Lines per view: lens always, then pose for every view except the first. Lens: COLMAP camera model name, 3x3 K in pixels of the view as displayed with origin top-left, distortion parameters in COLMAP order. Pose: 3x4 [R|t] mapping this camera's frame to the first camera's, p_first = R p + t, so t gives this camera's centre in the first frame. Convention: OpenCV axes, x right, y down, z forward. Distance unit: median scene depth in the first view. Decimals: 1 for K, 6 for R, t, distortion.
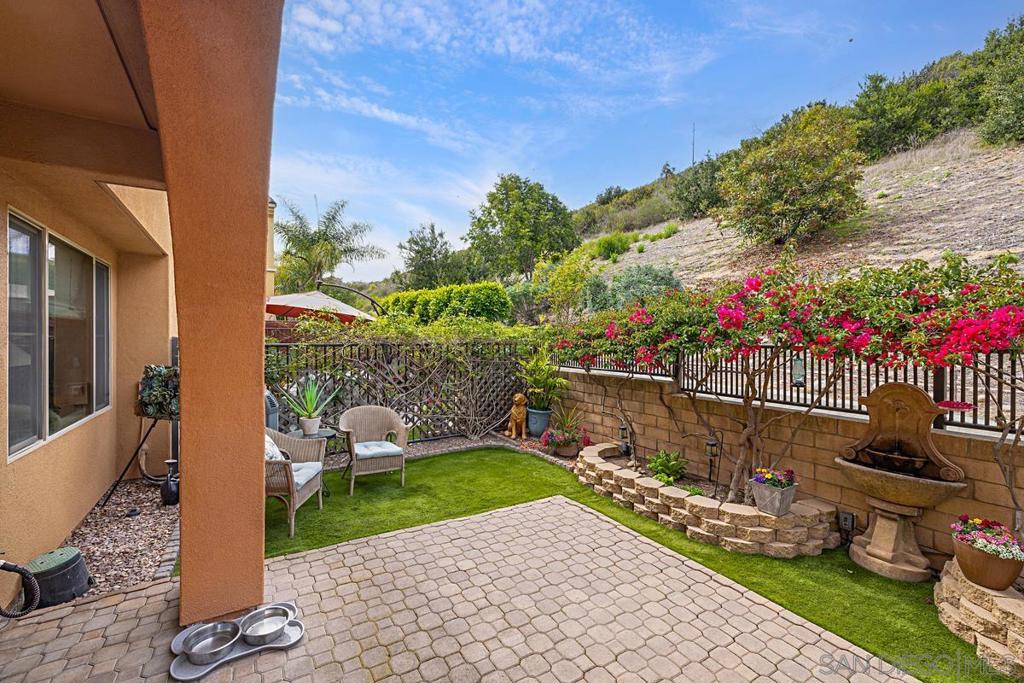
lens RADIAL K [[431.1, 0, 510.4], [0, 431.1, 340.4], [0, 0, 1]] dist [0.002017, -0.000163]
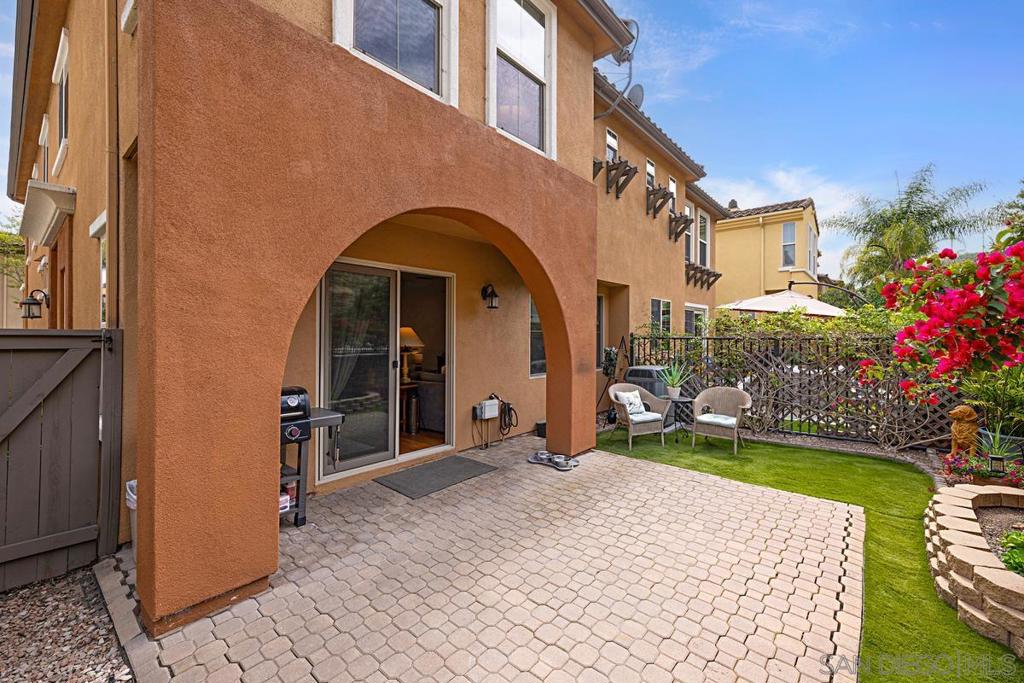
lens RADIAL K [[431.1, 0, 510.8], [0, 431.1, 331.3], [0, 0, 1]] dist [0.002017, -0.000163]
pose [[0.296694, -0.010271, -0.954917, 1.091505], [-0.005565, 0.999907, -0.012484, 0.020357], [0.954956, 0.009018, 0.296610, 0.068260]]
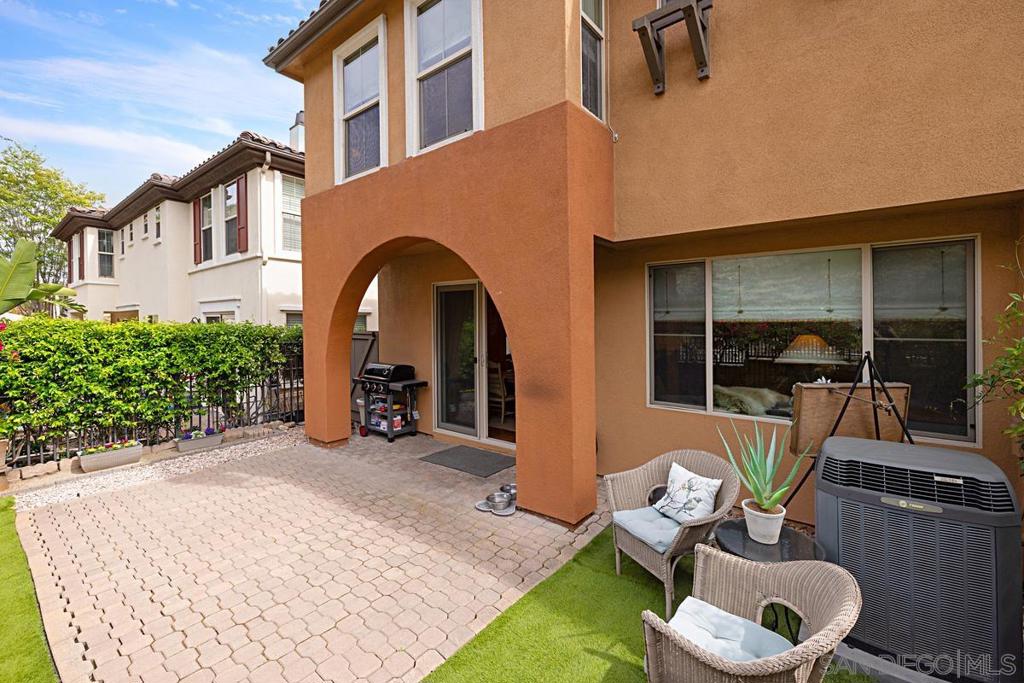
lens RADIAL K [[431.1, 0, 516.9], [0, 431.1, 330.0], [0, 0, 1]] dist [0.002017, -0.000163]
pose [[-0.943167, -0.001233, -0.332318, -0.042474], [-0.006392, 0.999875, 0.014432, -0.040039], [0.332258, 0.015736, -0.943057, 1.971980]]
